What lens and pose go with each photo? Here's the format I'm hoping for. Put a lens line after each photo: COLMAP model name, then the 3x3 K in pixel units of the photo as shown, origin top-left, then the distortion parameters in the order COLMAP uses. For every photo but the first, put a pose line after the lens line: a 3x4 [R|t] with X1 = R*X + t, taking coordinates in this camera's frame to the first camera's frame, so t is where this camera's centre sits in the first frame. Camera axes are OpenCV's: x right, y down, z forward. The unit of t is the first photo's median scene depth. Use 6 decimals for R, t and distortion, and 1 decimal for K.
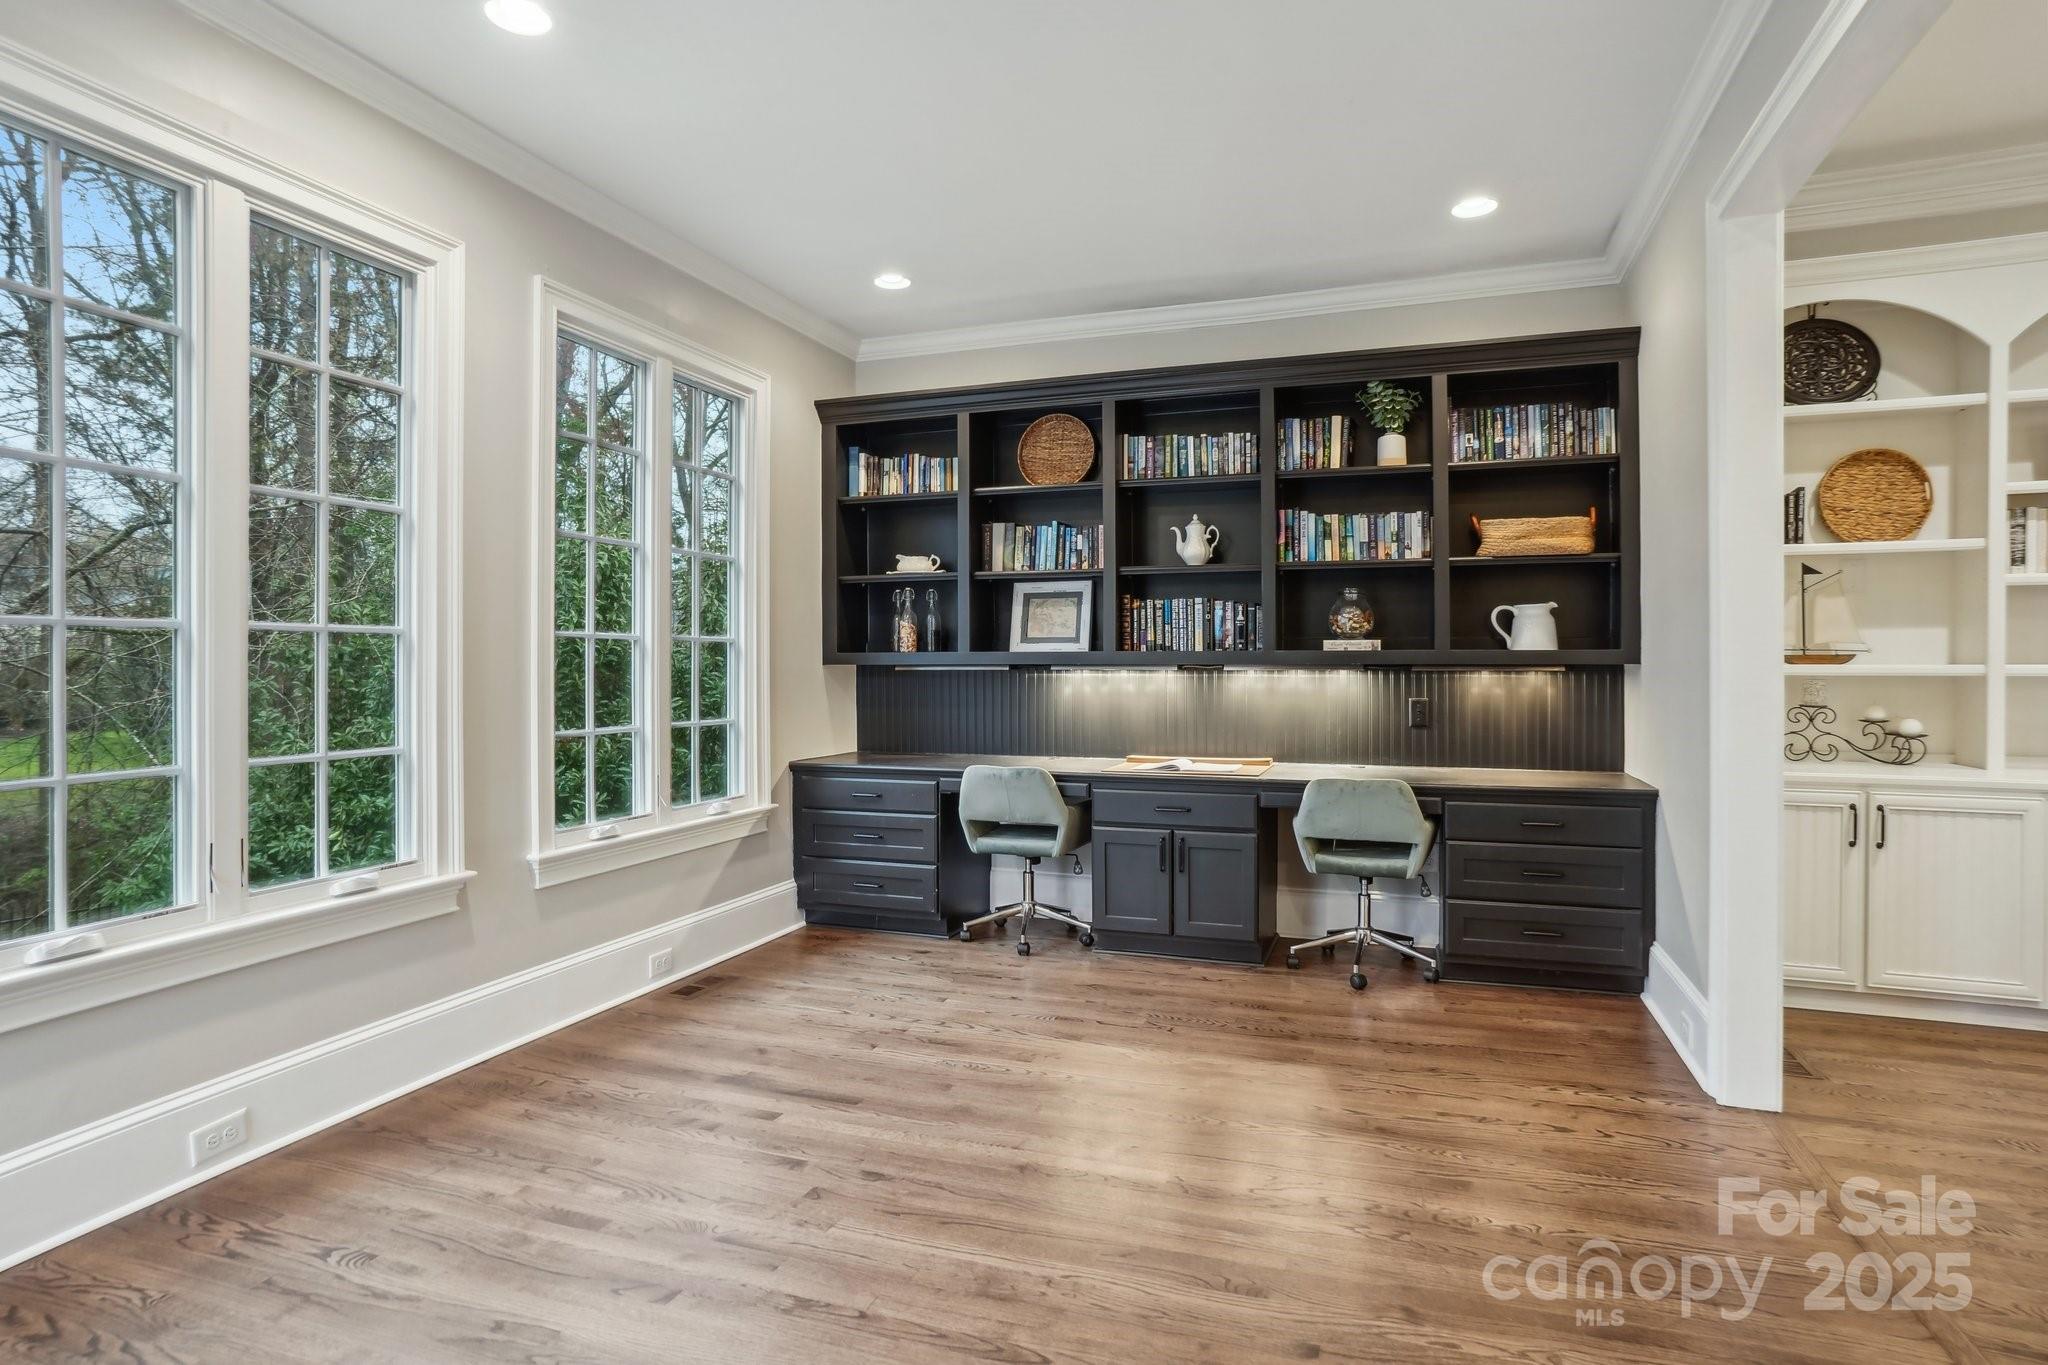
lens RADIAL K [[1071.2, 0, 1064.5], [0, 1071.2, 691.2], [0, 0, 1]] dist [-0.065593, 0.031297]
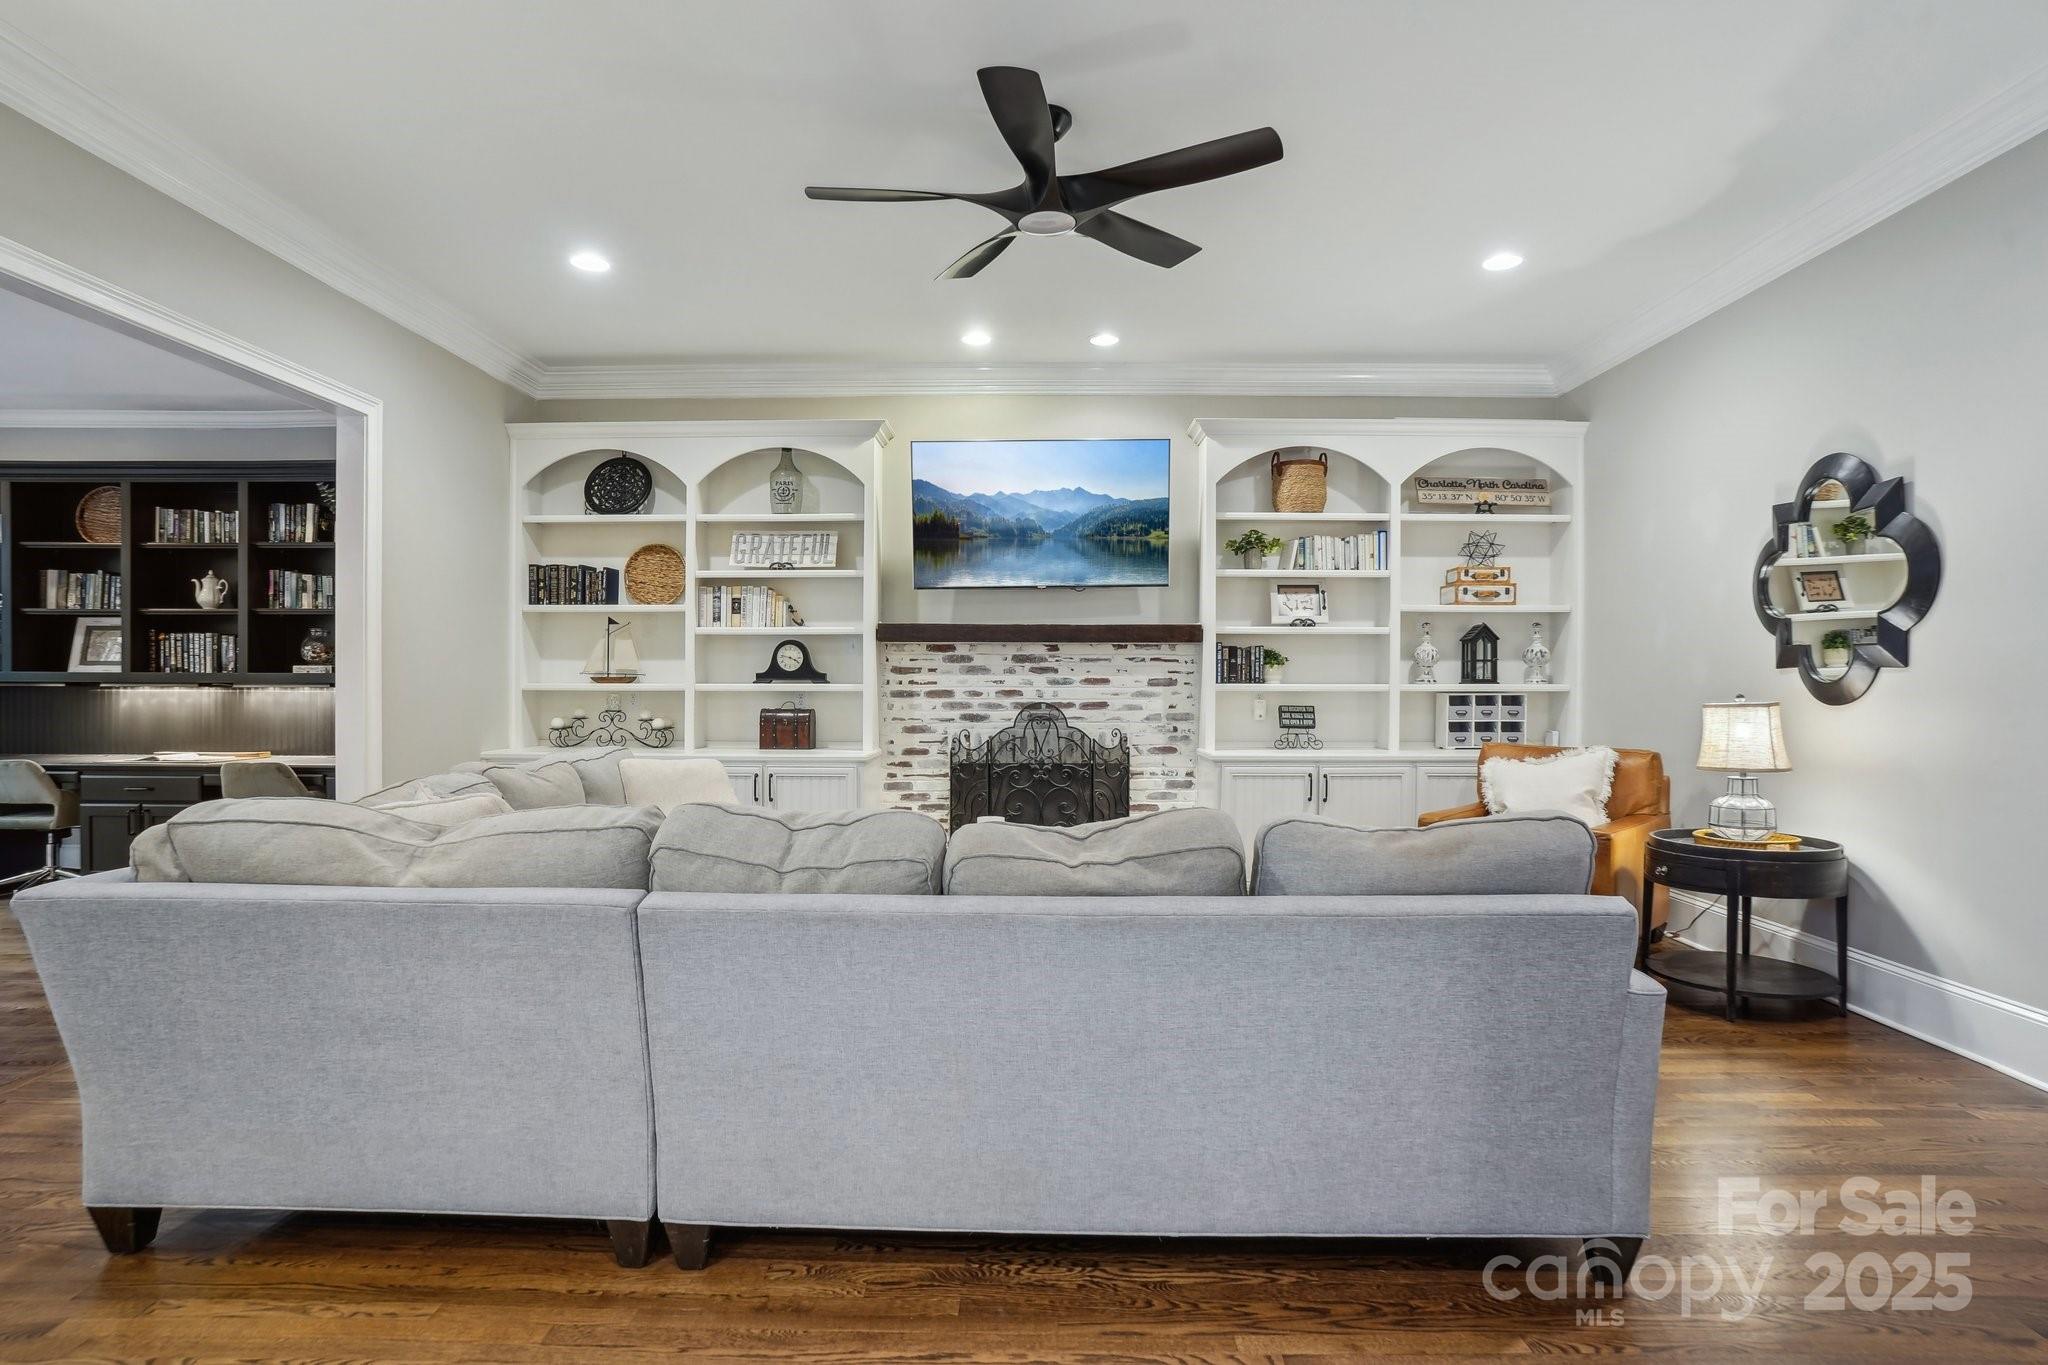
lens RADIAL K [[1034.1, 0, 1026.5], [0, 1034.1, 671.8], [0, 0, 1]] dist [-0.032520, 0.007985]
pose [[0.946297, -0.001428, 0.323295, 0.679515], [0.005250, 0.999926, -0.010950, -0.019065], [-0.323255, 0.012060, 0.946235, -0.535212]]
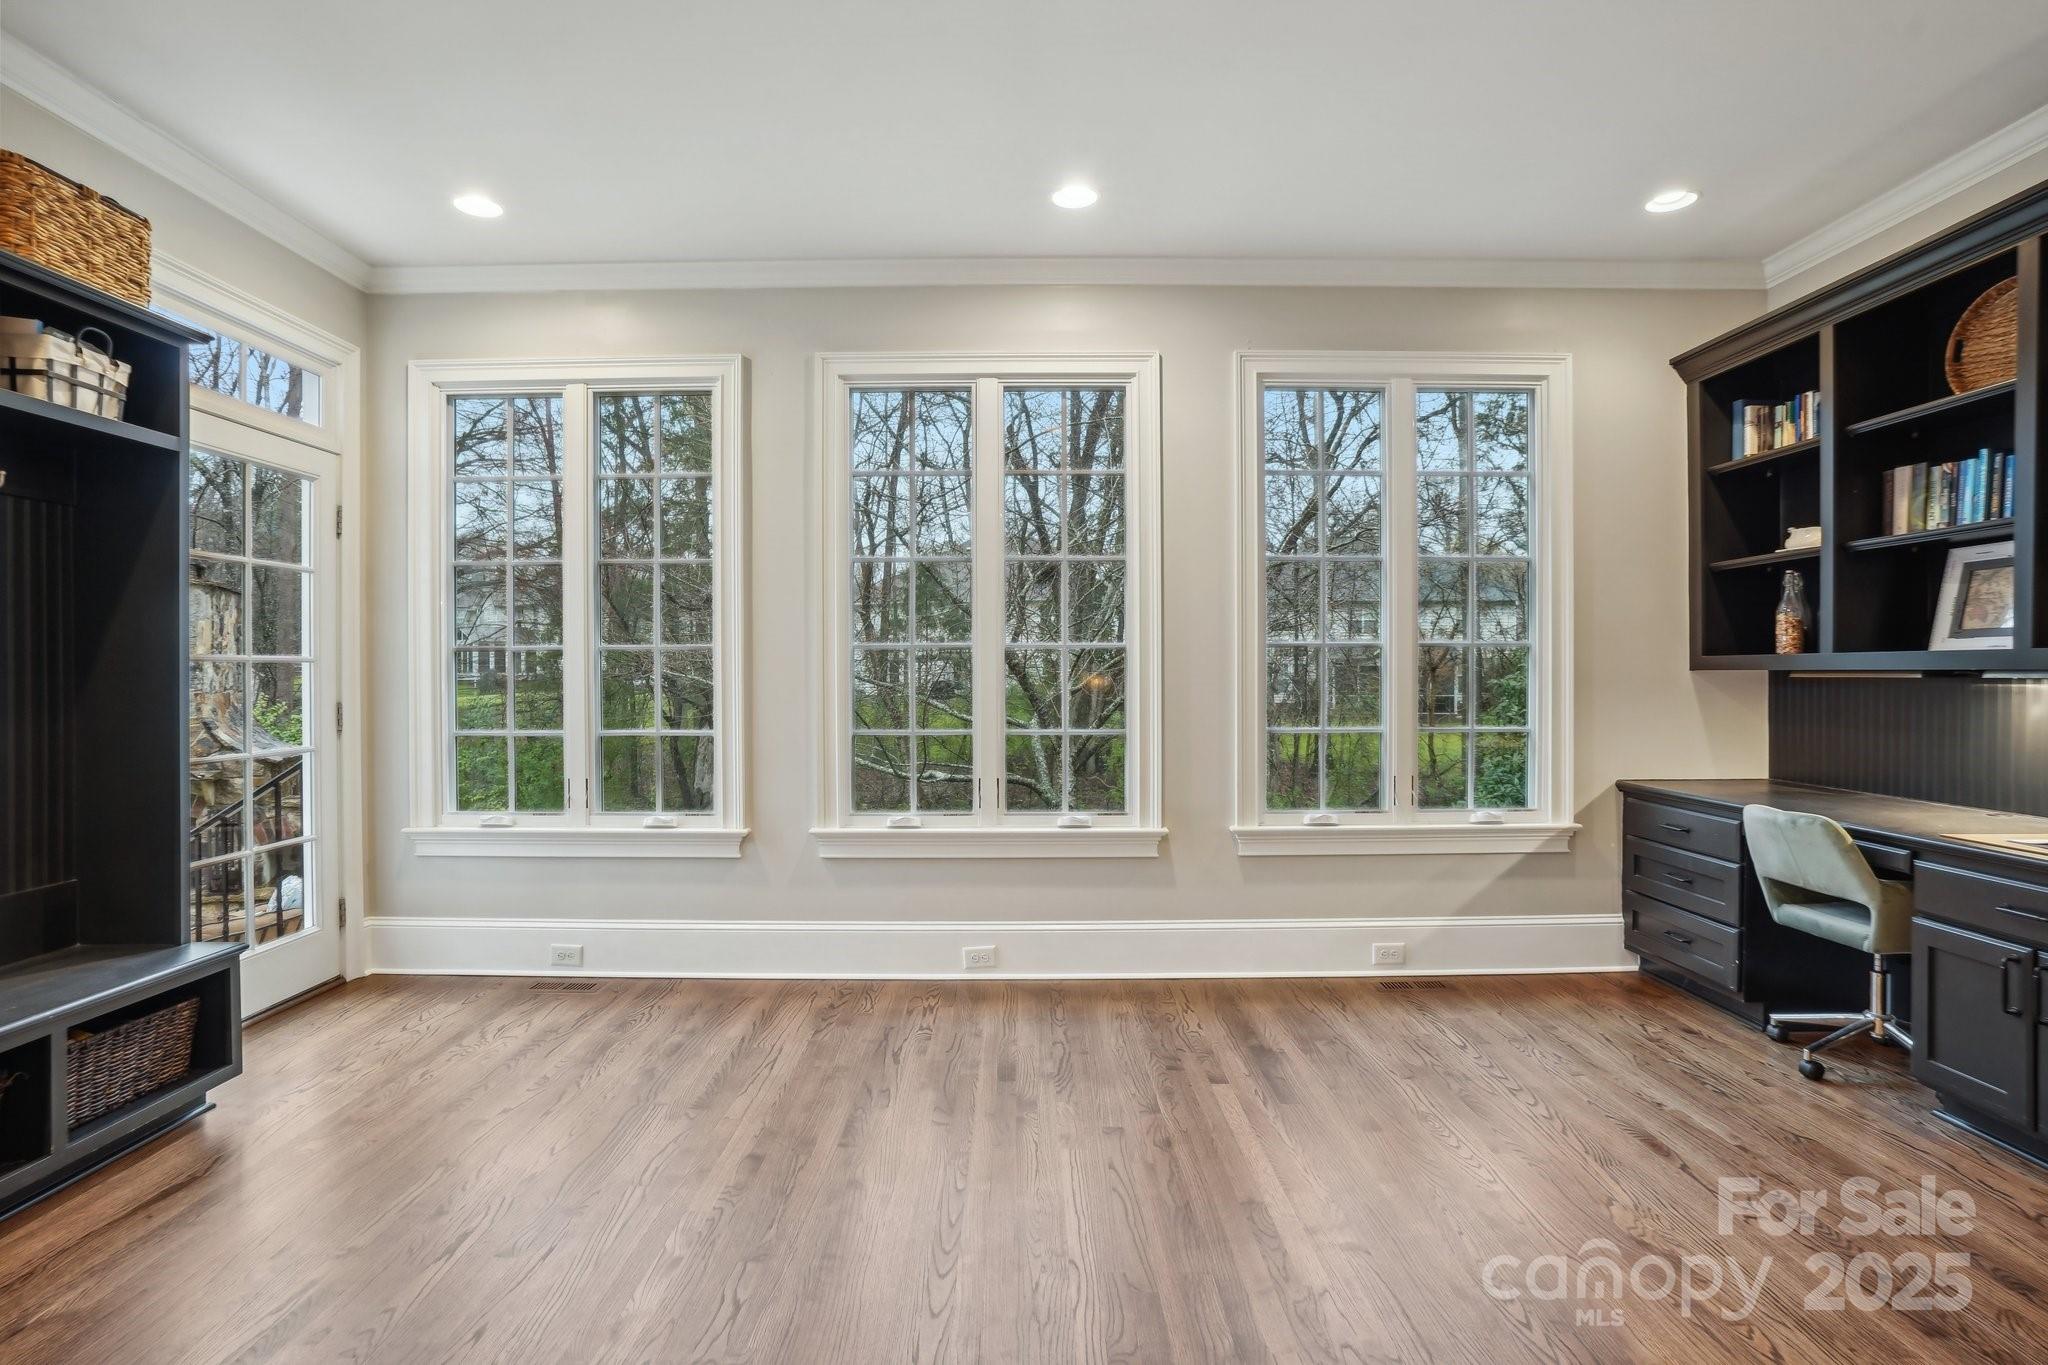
lens RADIAL K [[1071.2, 0, 1033.9], [0, 1071.2, 671.3], [0, 0, 1]] dist [-0.065593, 0.031297]
pose [[0.332714, 0.003777, -0.943020, 0.408418], [-0.020415, 0.999786, -0.003198, -0.010843], [0.942807, 0.020316, 0.332720, 0.256603]]
